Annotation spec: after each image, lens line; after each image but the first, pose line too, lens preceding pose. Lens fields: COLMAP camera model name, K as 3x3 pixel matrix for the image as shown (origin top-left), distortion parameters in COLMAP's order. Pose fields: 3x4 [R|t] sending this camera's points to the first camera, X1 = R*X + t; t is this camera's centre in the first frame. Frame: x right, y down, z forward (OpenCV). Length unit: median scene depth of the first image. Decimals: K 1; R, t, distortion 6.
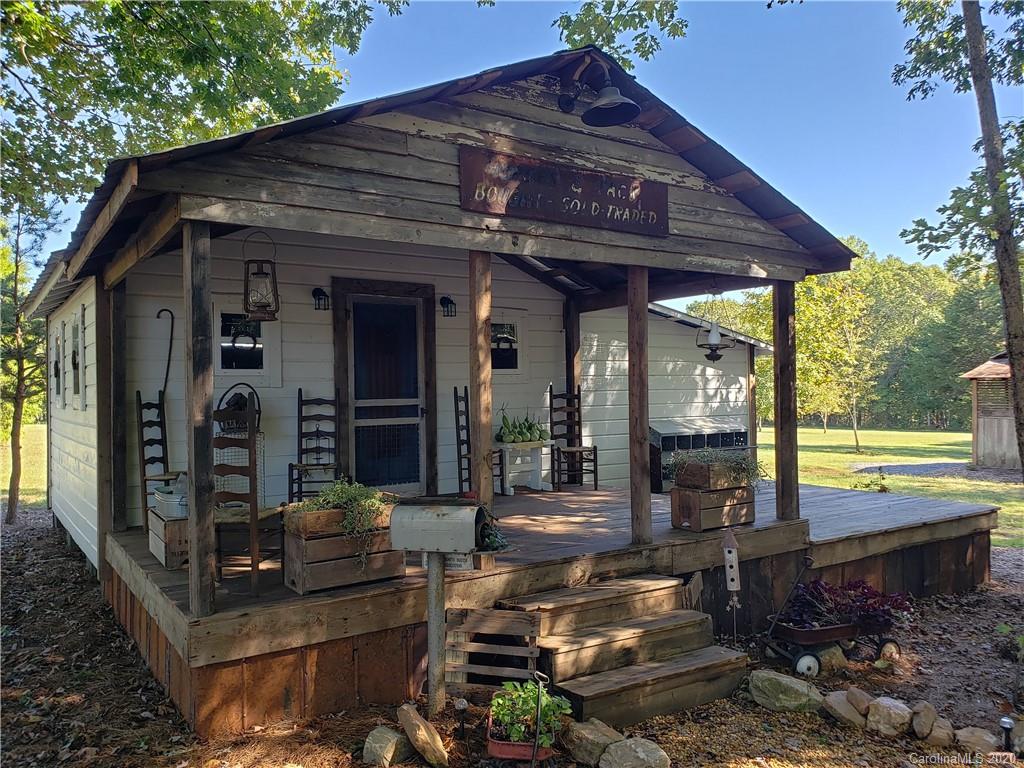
lens RADIAL K [[806.3, 0, 510.9], [0, 806.3, 383.3], [0, 0, 1]] dist [0.039629, -0.028542]
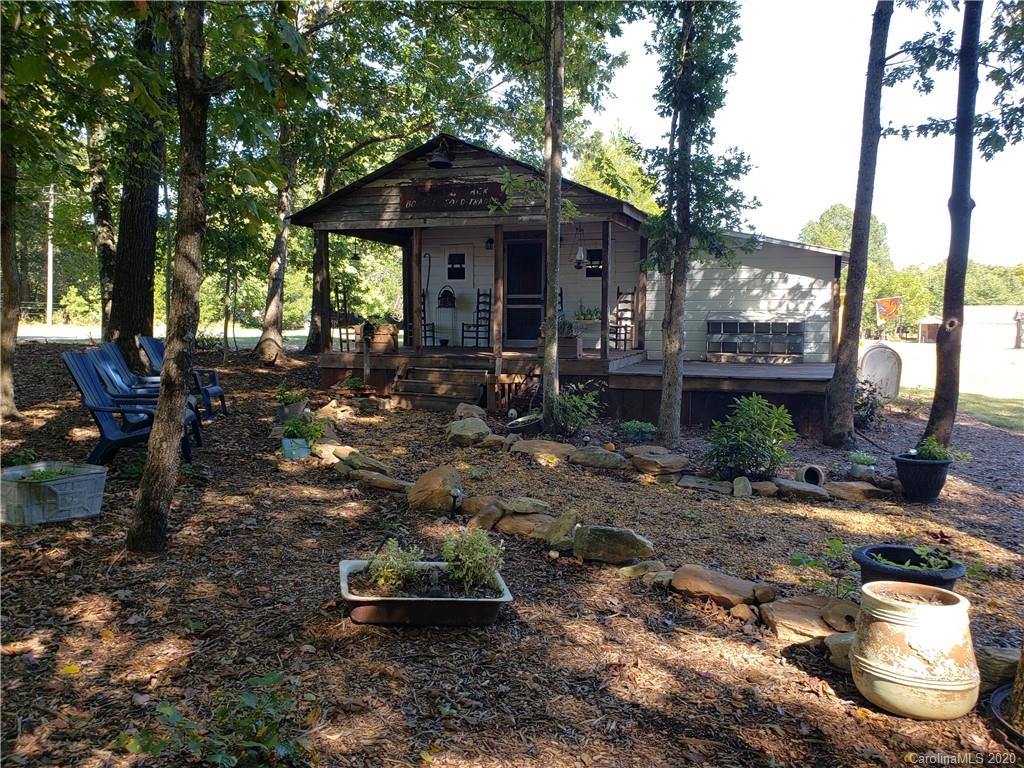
lens RADIAL K [[806.3, 0, 515.8], [0, 806.3, 385.4], [0, 0, 1]] dist [0.039629, -0.028542]
pose [[0.596997, 0.085864, -0.797635, 1.705141], [-0.012800, 0.995149, 0.097545, 0.058921], [0.802141, -0.048024, 0.595200, -0.201281]]
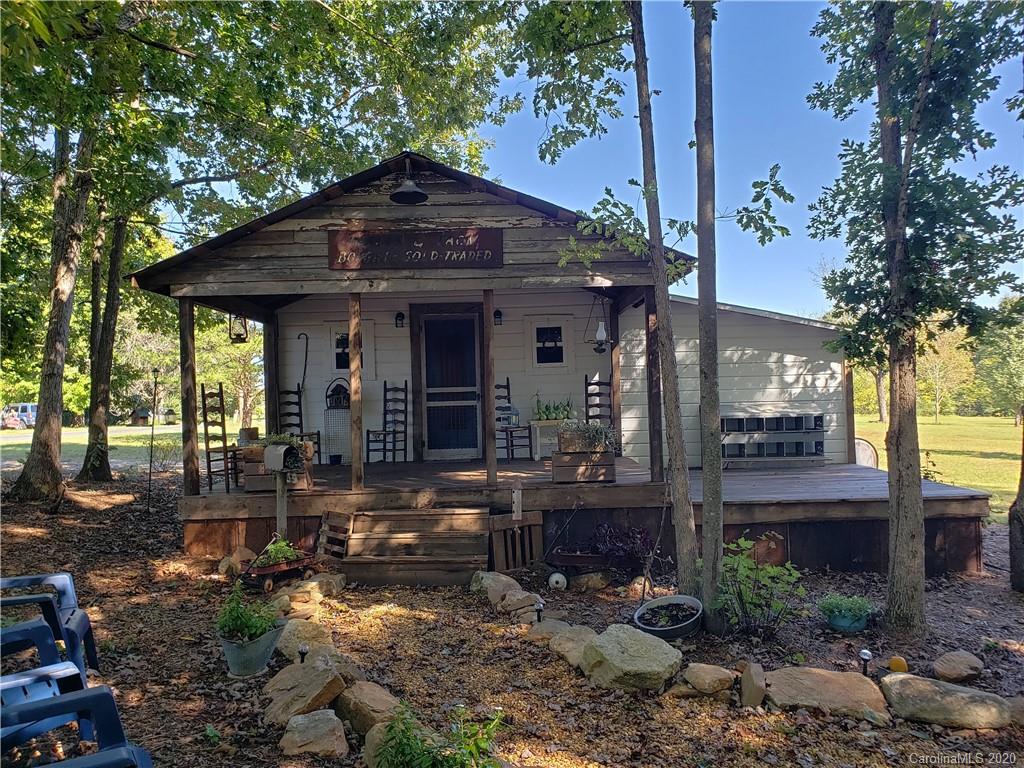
lens RADIAL K [[806.3, 0, 503.5], [0, 806.3, 383.4], [0, 0, 1]] dist [0.039629, -0.028542]
pose [[0.828283, -0.013868, -0.560139, 0.870526], [0.017426, 0.999848, 0.001014, 0.015811], [0.560039, -0.010601, 0.828398, -0.129676]]
